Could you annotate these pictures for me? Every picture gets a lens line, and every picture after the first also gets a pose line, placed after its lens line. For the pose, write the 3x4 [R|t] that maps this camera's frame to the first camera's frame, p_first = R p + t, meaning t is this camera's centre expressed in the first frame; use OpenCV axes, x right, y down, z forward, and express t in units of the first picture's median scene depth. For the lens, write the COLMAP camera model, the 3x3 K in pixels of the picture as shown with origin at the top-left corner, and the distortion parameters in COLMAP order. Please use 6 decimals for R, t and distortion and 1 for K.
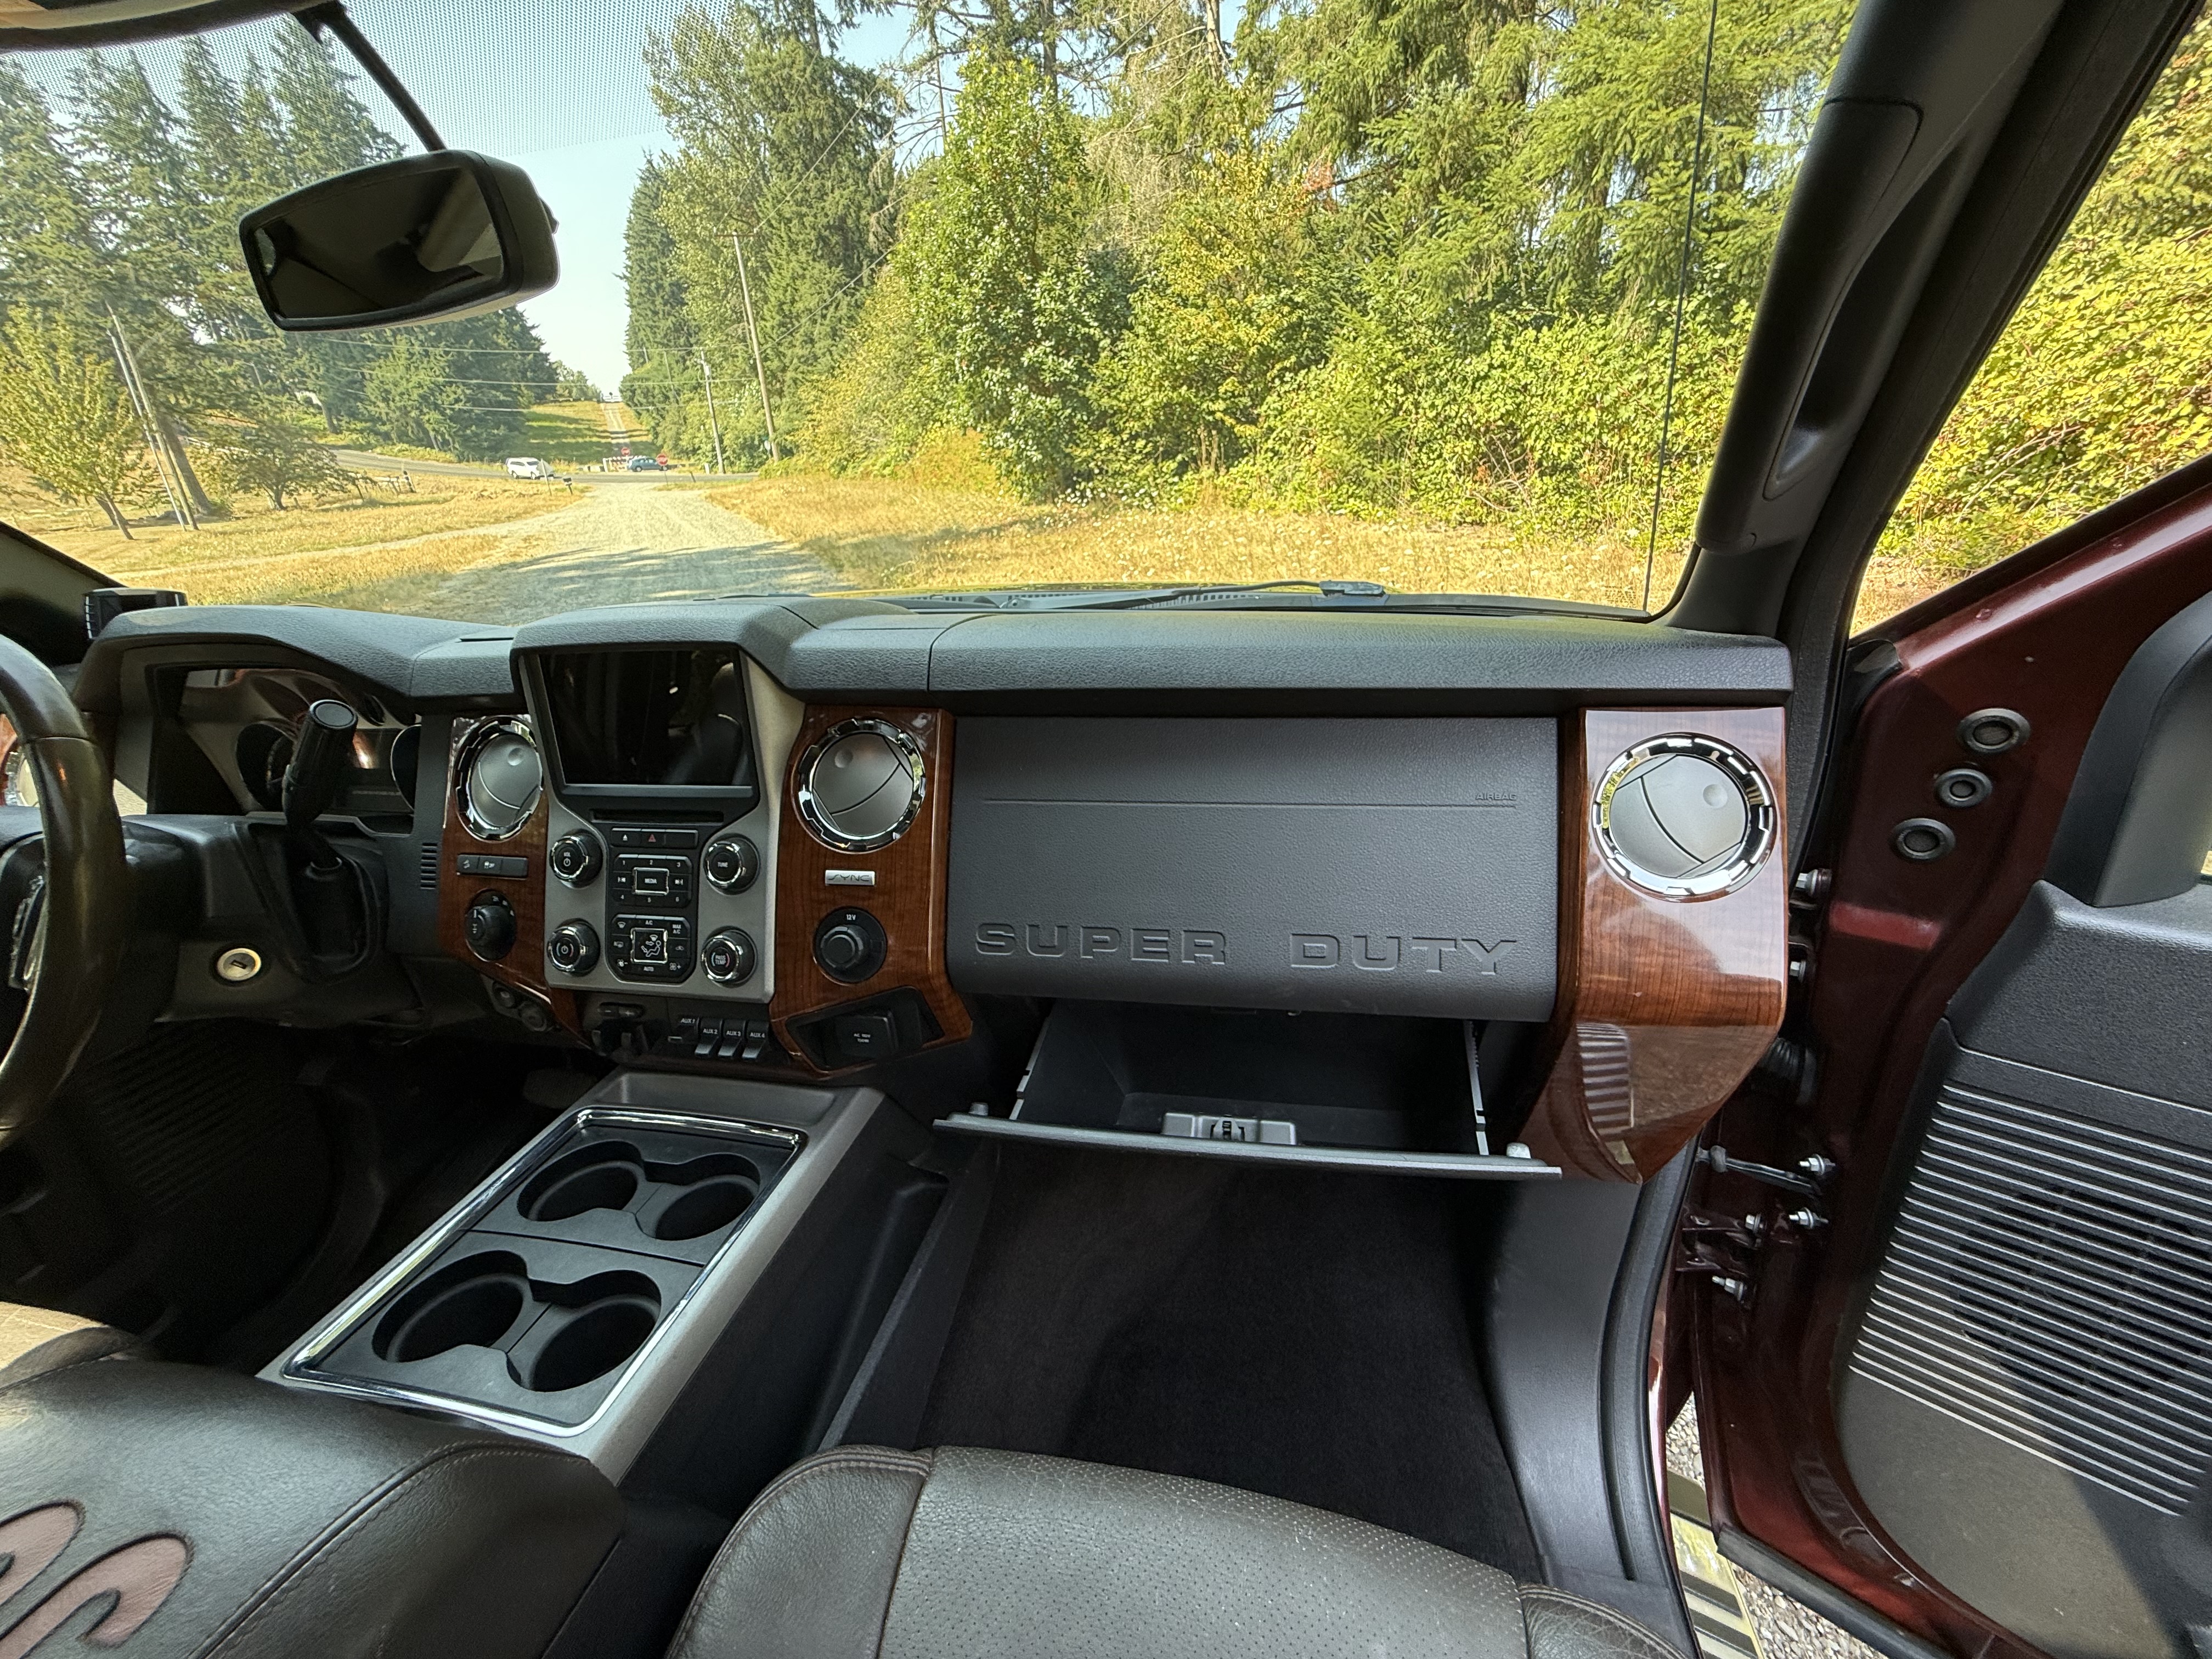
lens RADIAL K [[882.8, 0, 1096.9], [0, 882.8, 826.4], [0, 0, 1]] dist [-0.000816, 0.000246]
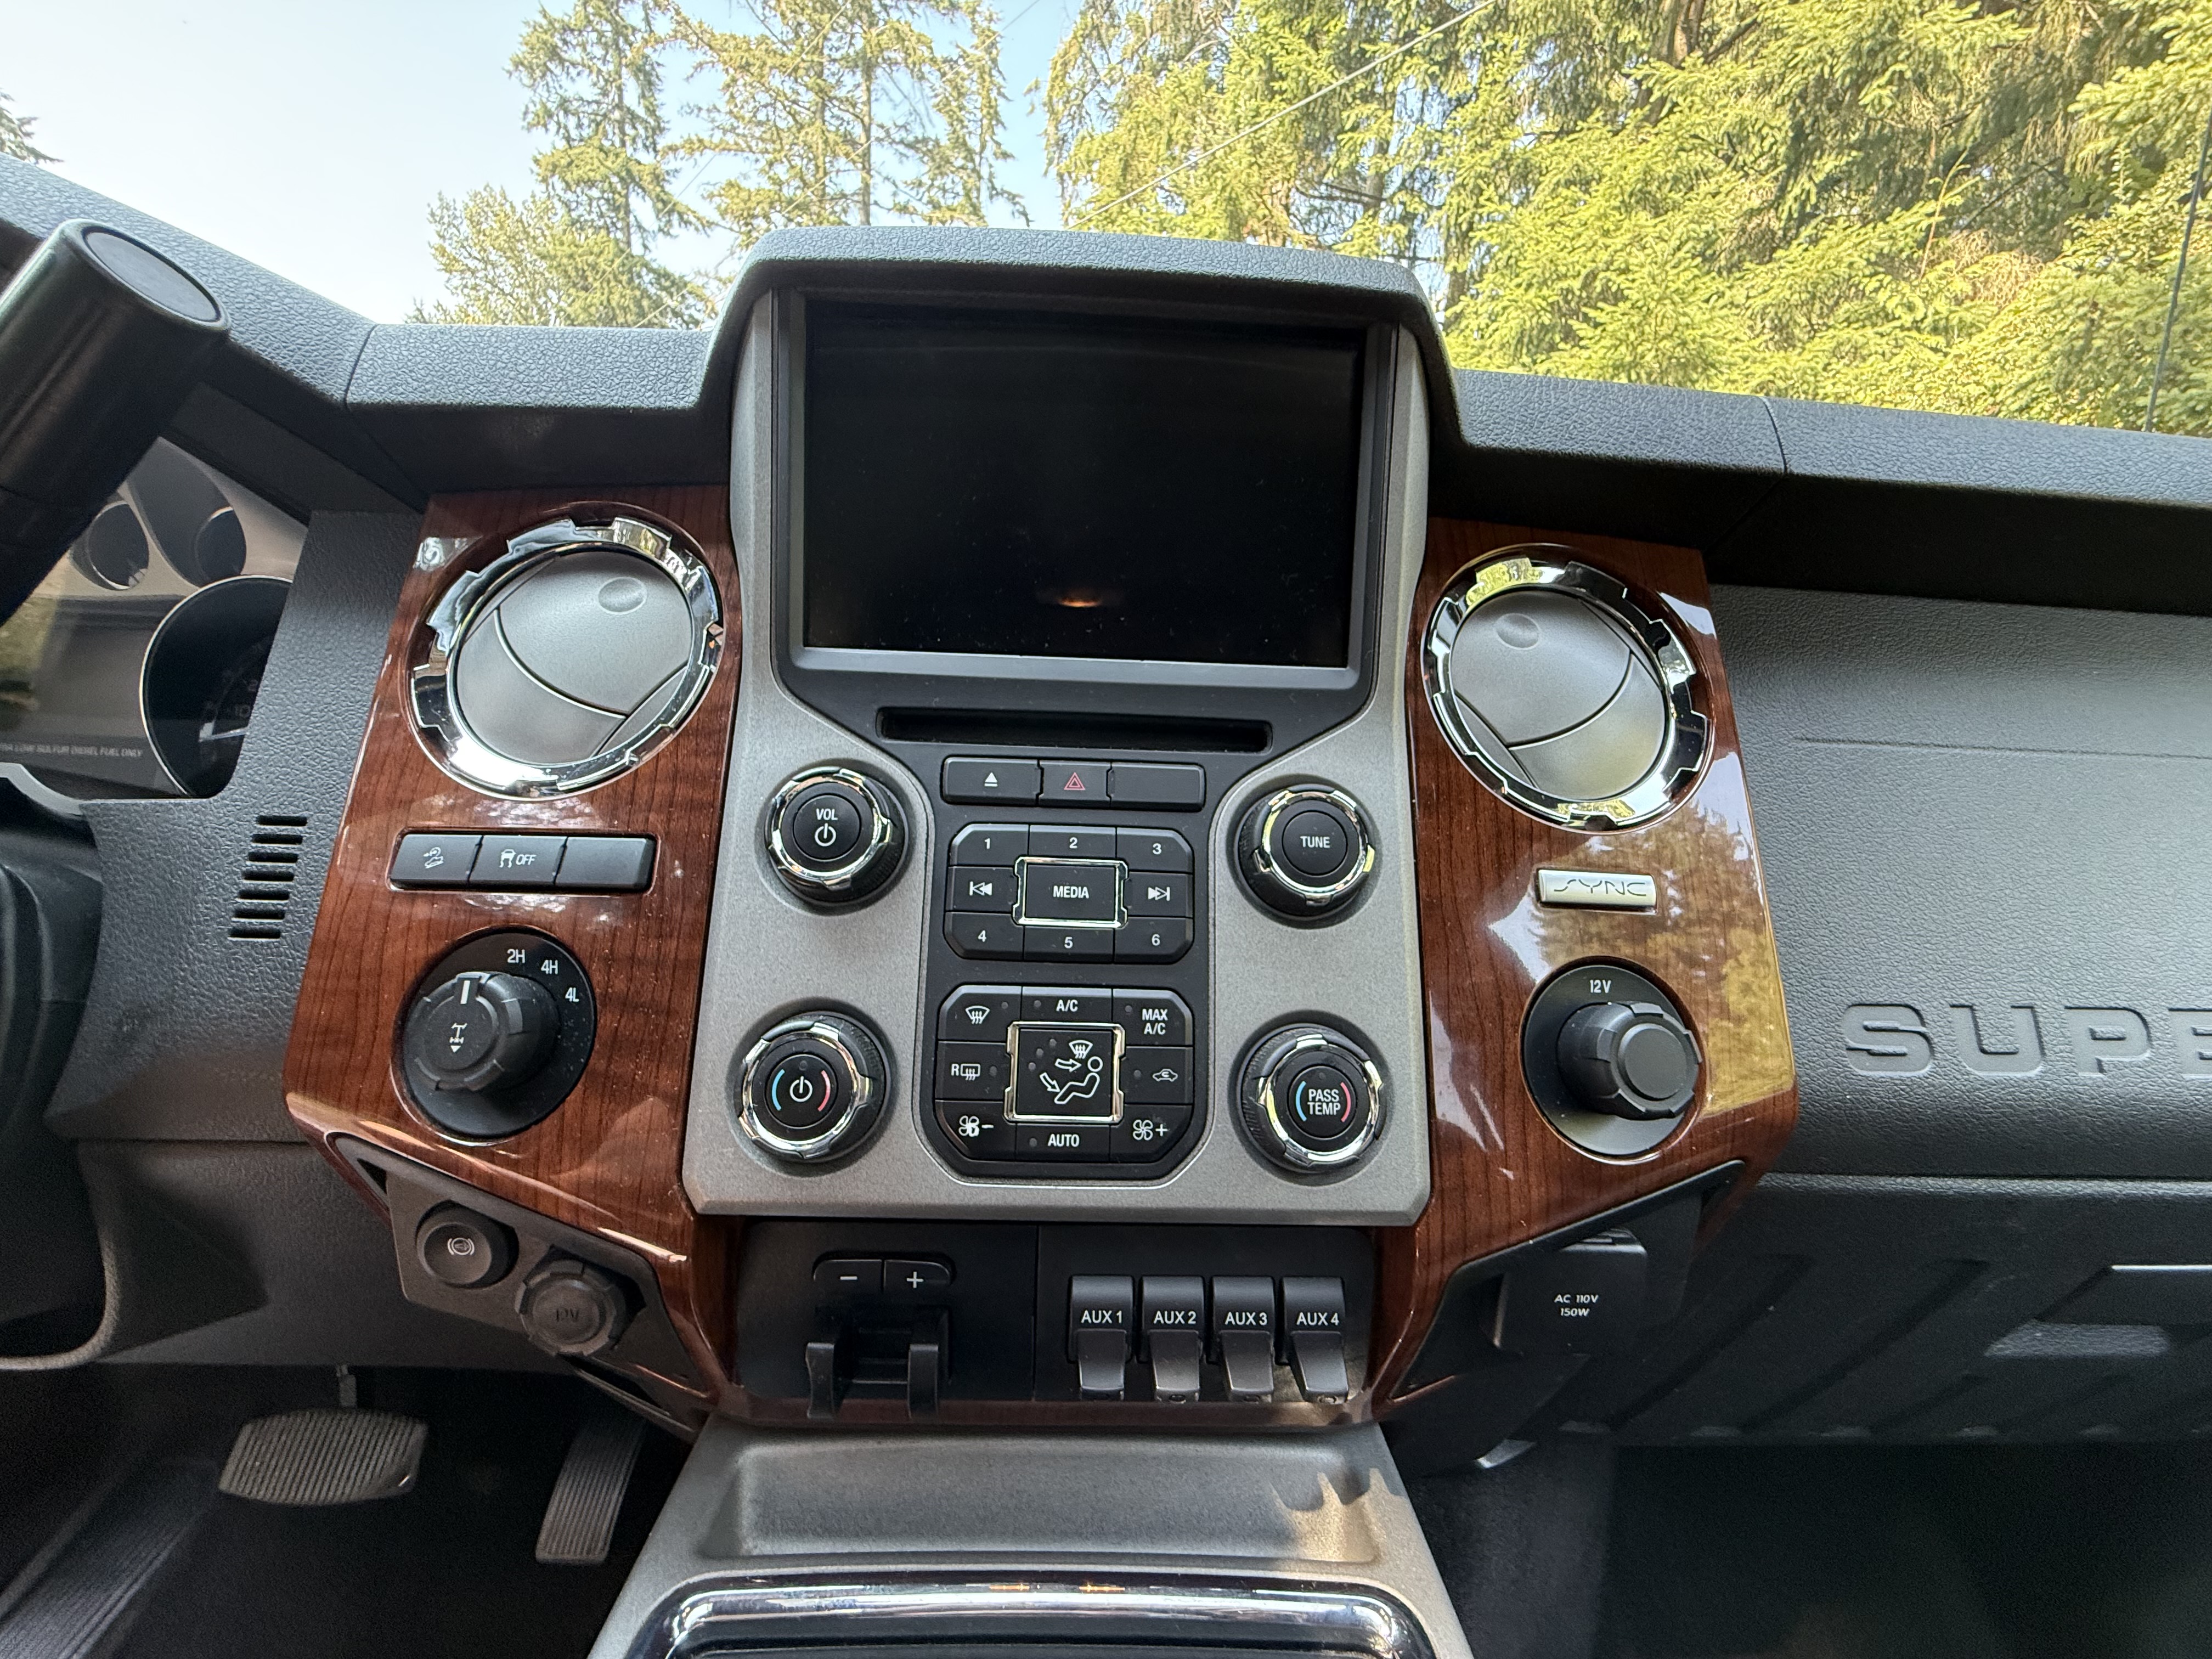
lens RADIAL K [[882.8, 0, 1096.7], [0, 882.8, 828.9], [0, 0, 1]] dist [-0.000816, 0.000246]
pose [[0.964431, 0.061323, 0.257123, -0.029693], [-0.006446, 0.977884, -0.209048, 0.005697], [-0.264256, 0.199955, 0.943497, 0.032062]]
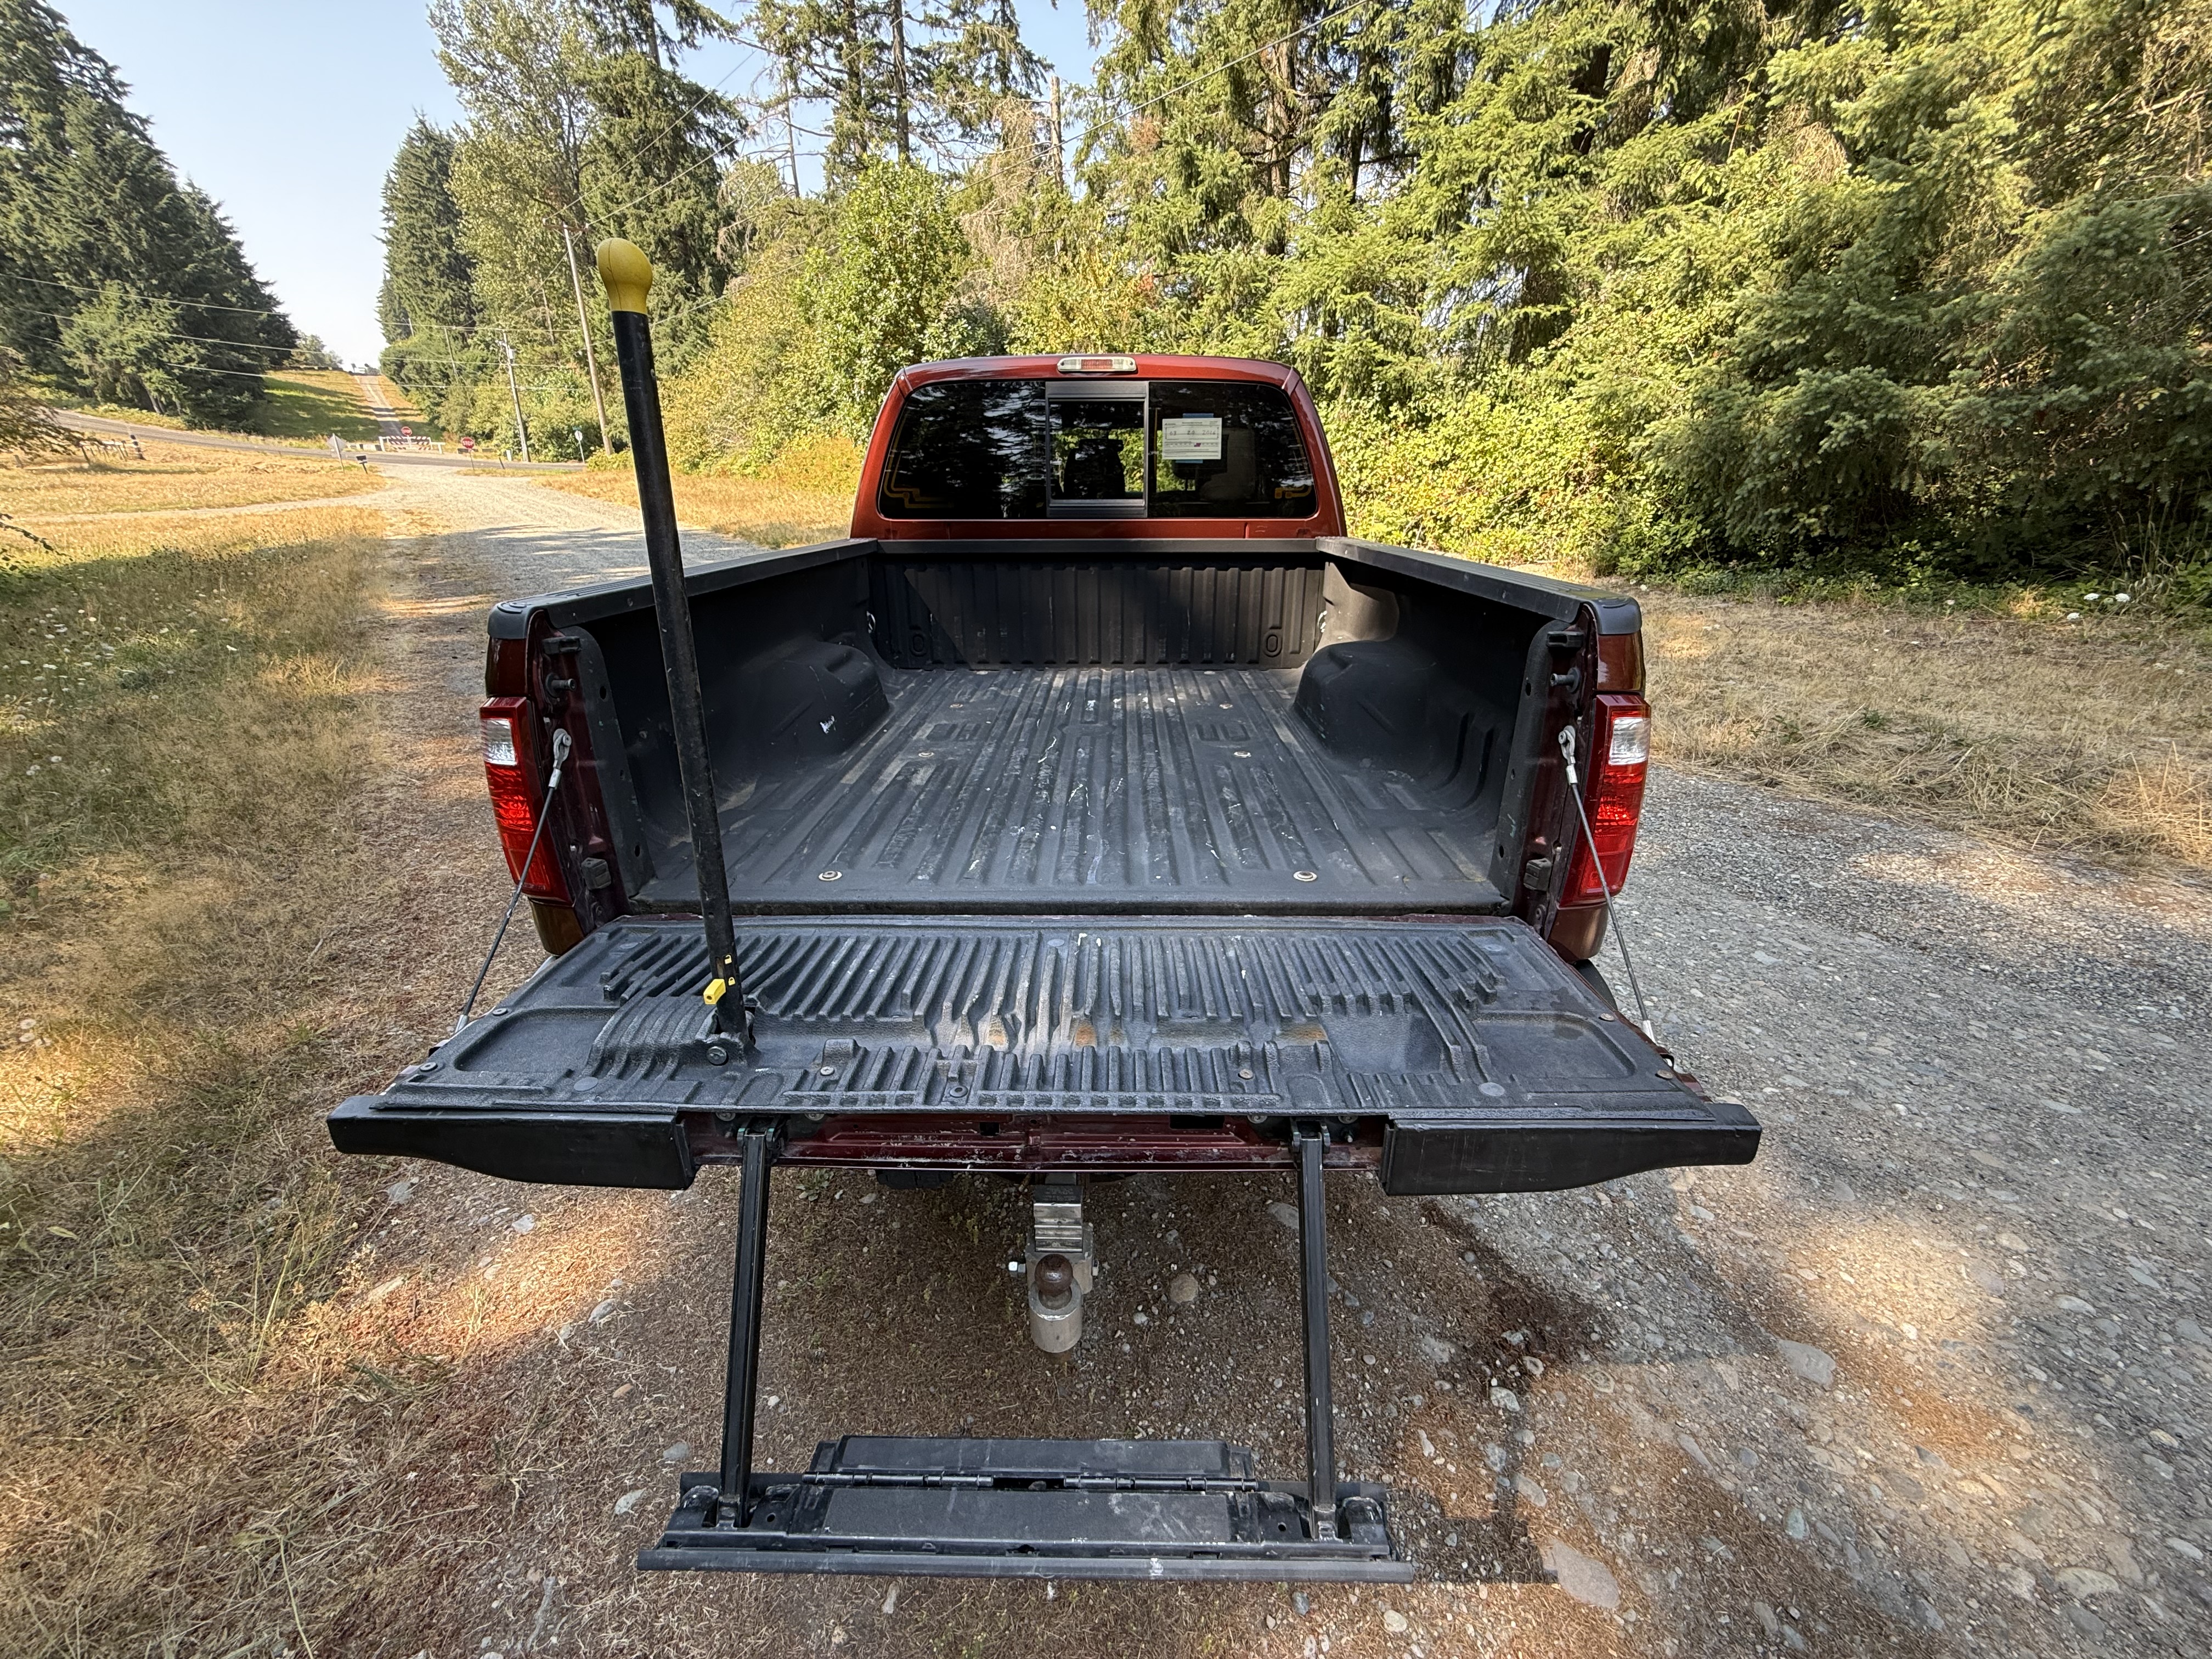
lens RADIAL K [[882.8, 0, 1094.5], [0, 882.8, 826.9], [0, 0, 1]] dist [-0.000816, 0.000246]
pose [[0.979331, -0.015394, 0.201679, -0.102002], [0.019056, 0.999687, -0.016231, 0.126097], [-0.201366, 0.019738, 0.979317, -0.287480]]
